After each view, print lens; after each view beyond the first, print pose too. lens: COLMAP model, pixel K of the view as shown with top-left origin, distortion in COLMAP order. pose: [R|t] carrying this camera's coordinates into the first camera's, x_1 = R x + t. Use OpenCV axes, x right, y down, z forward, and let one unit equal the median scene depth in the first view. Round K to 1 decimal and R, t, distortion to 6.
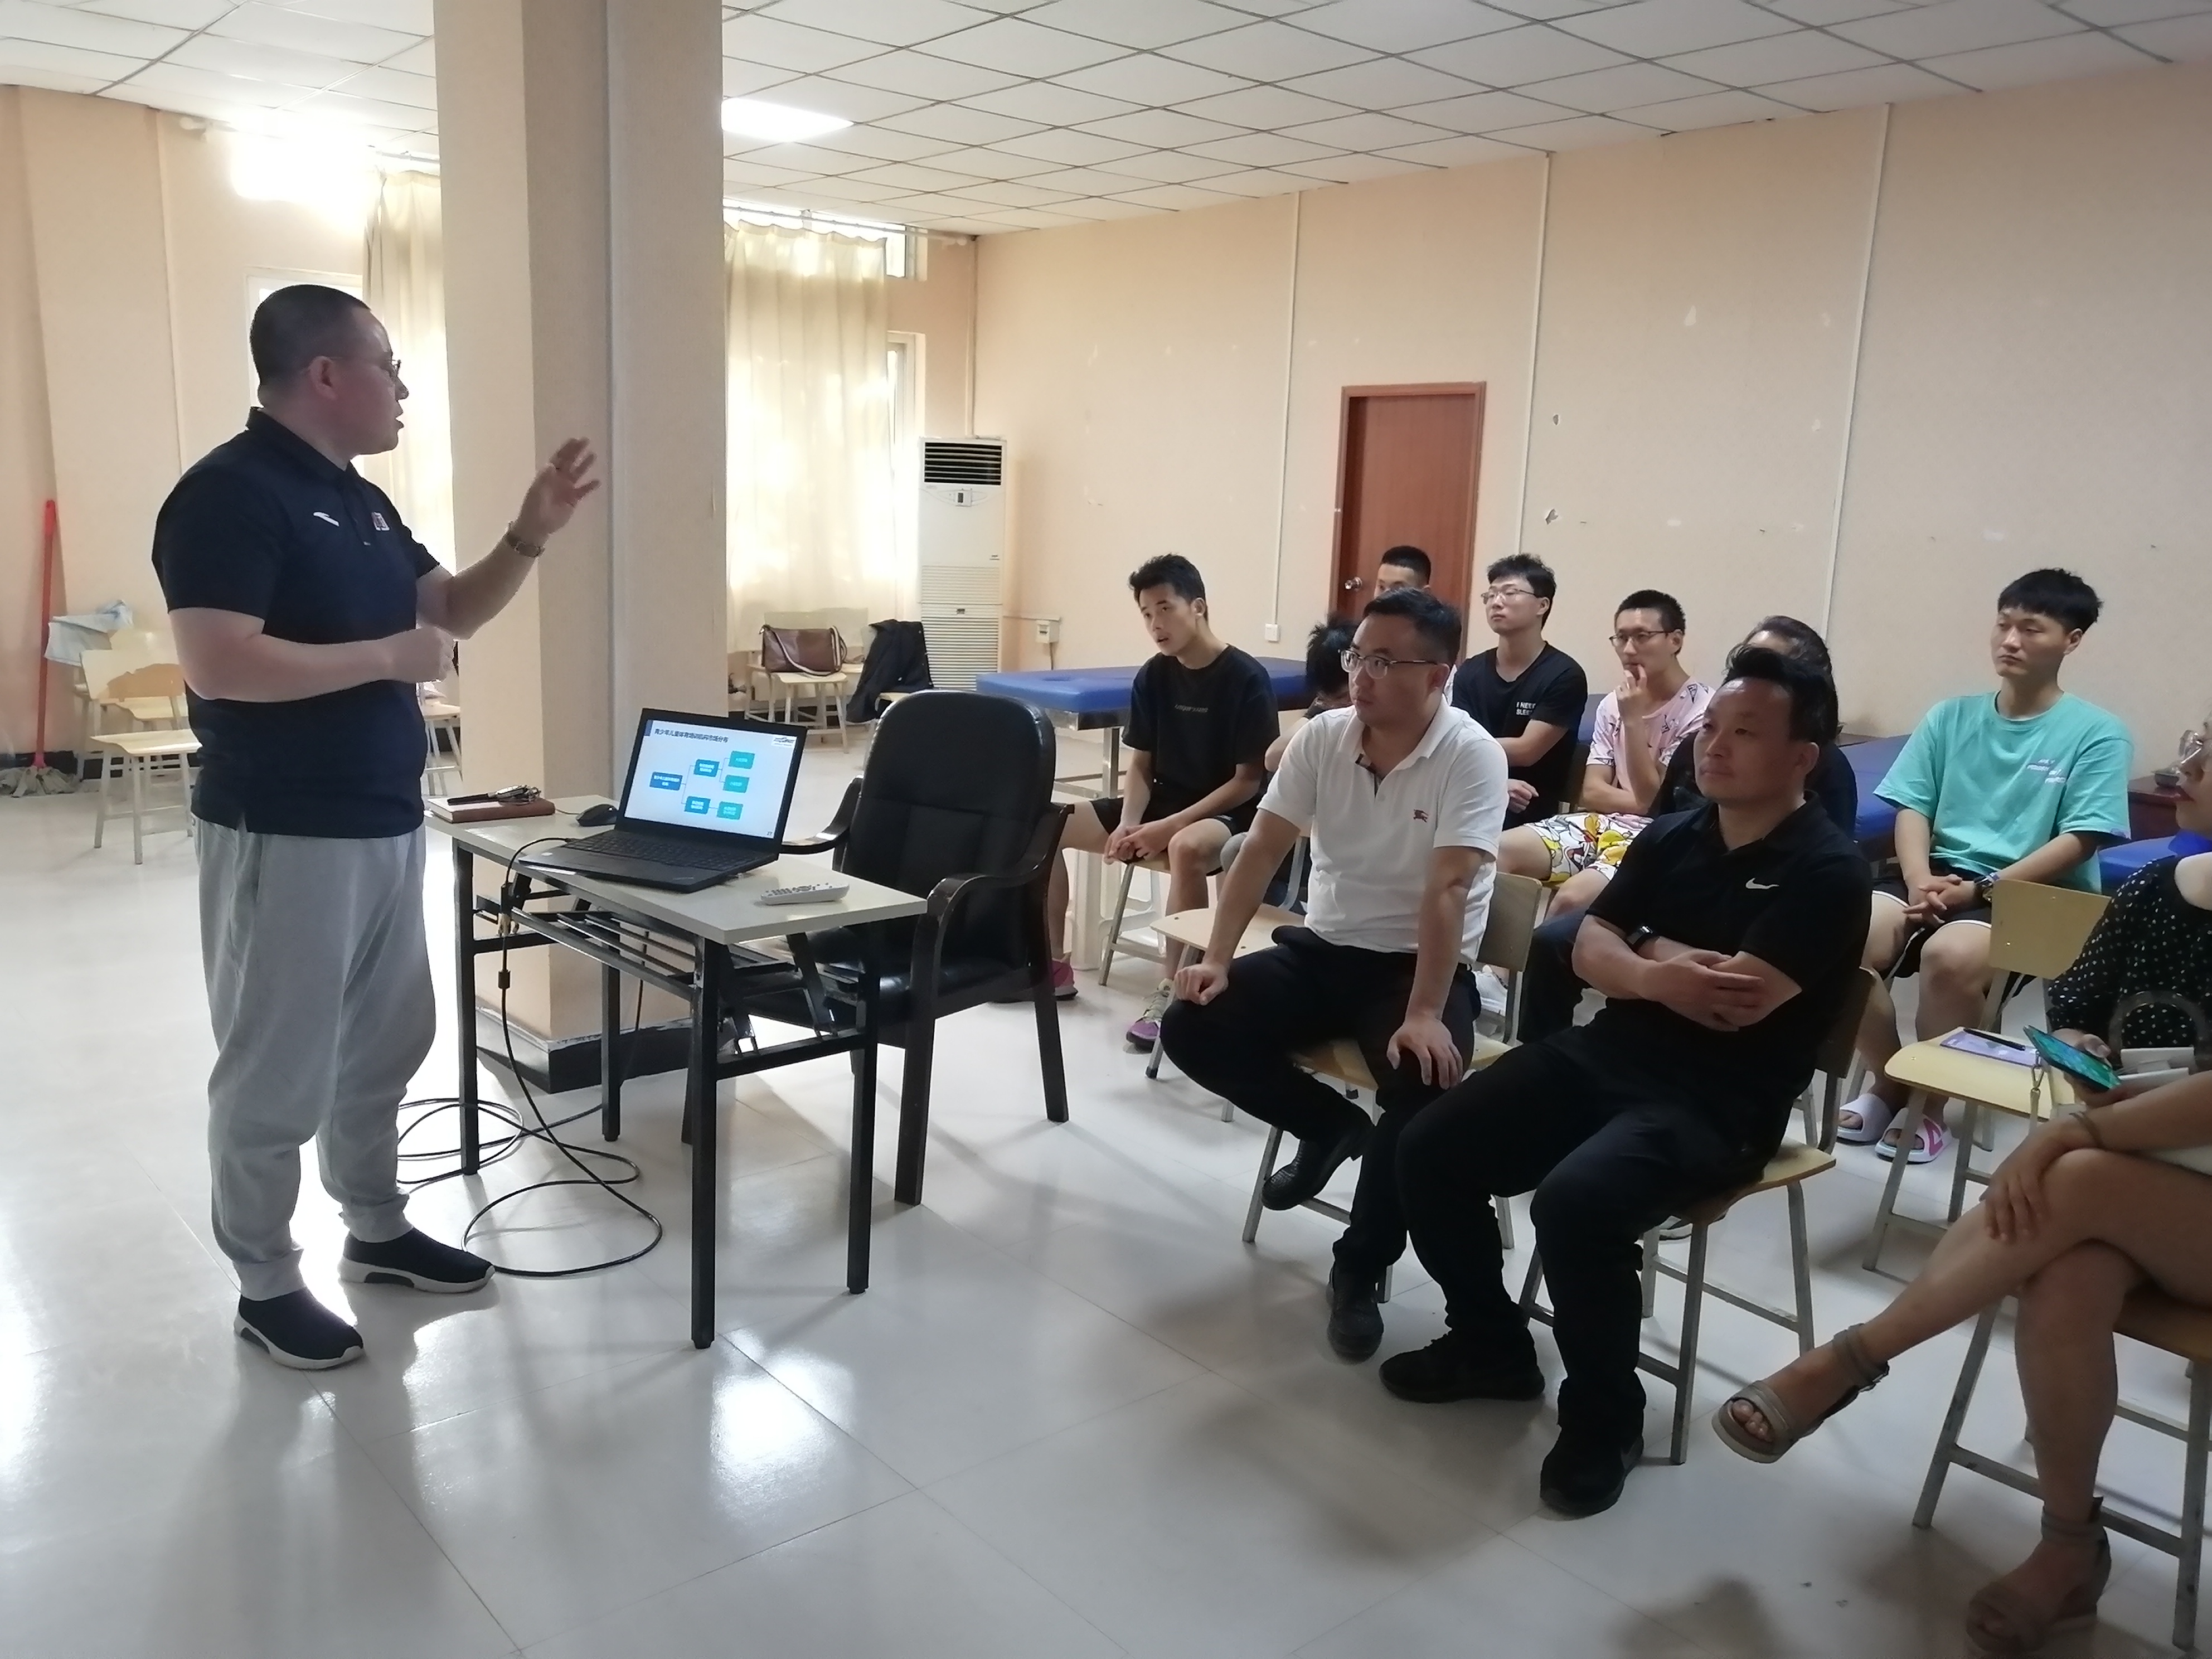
lens RADIAL K [[1737.0, 0, 1116.3], [0, 1737.0, 826.5], [0, 0, 1]] dist [0.001743, 0.030575]
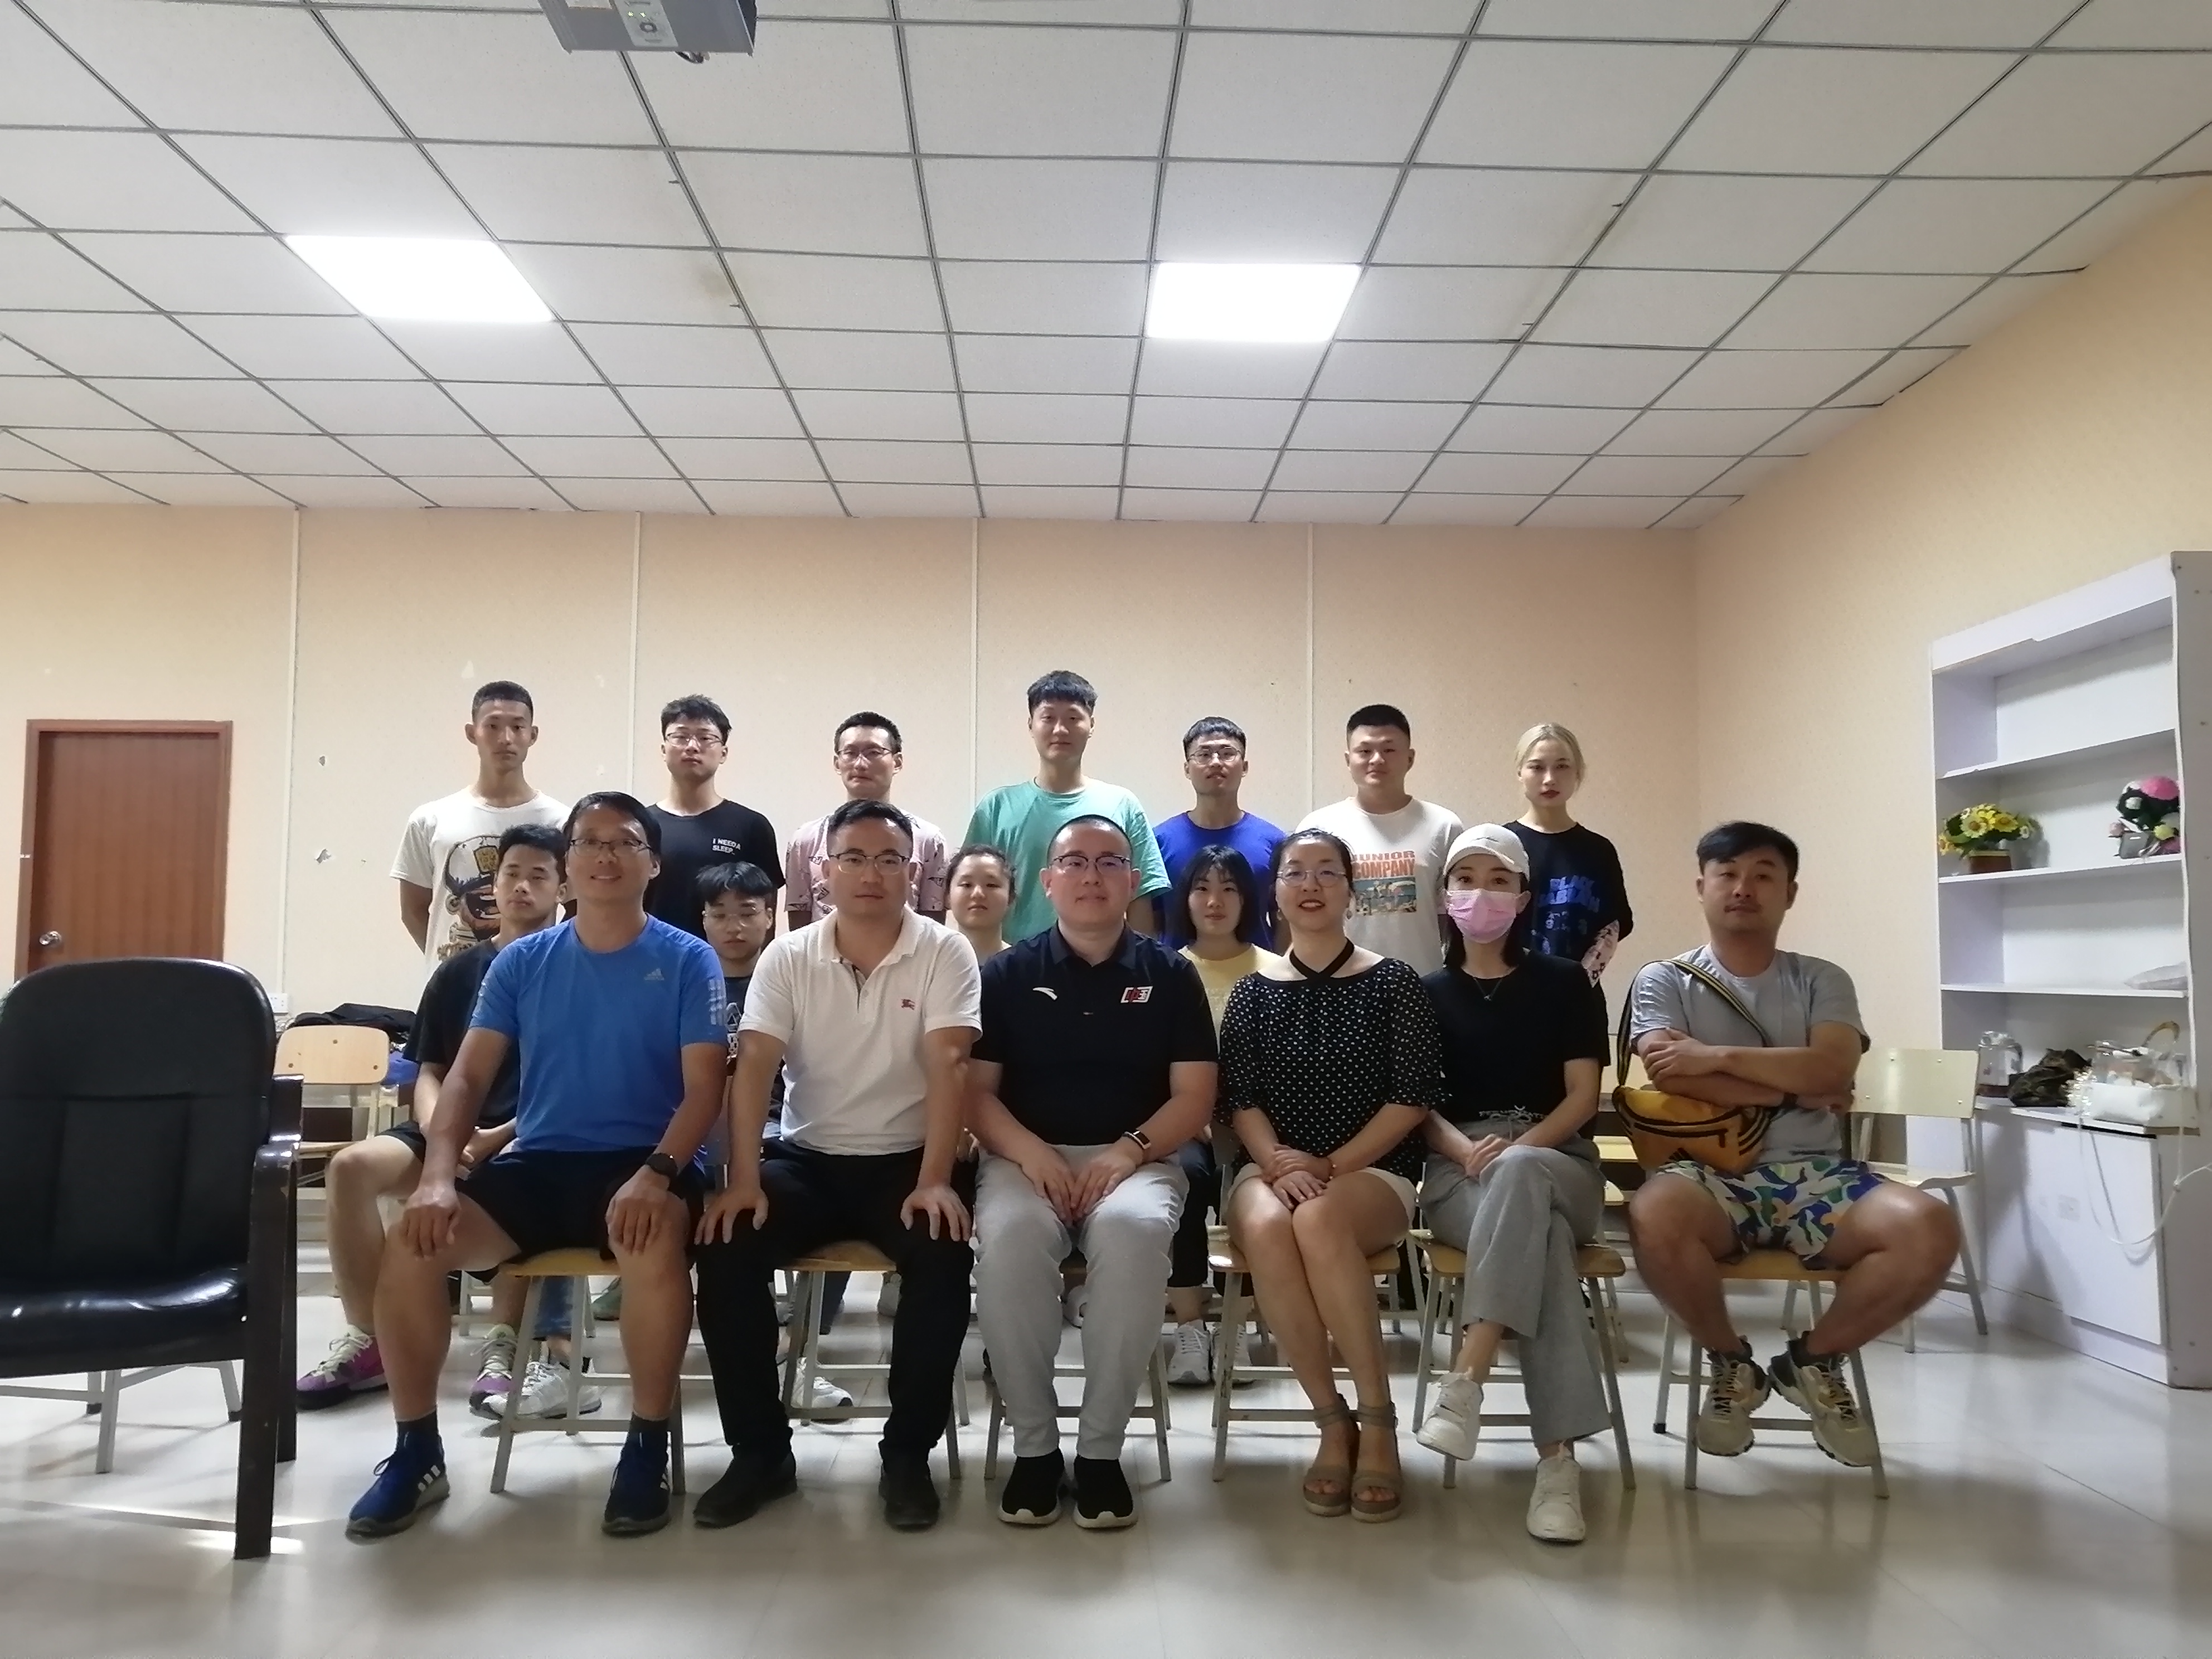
lens RADIAL K [[1737.0, 0, 1110.8], [0, 1737.0, 832.9], [0, 0, 1]] dist [0.001743, 0.030575]
pose [[0.620208, 0.014424, 0.784305, -0.240676], [0.164886, 0.975097, -0.148320, 0.028296], [-0.766913, 0.221310, 0.602384, 0.057605]]
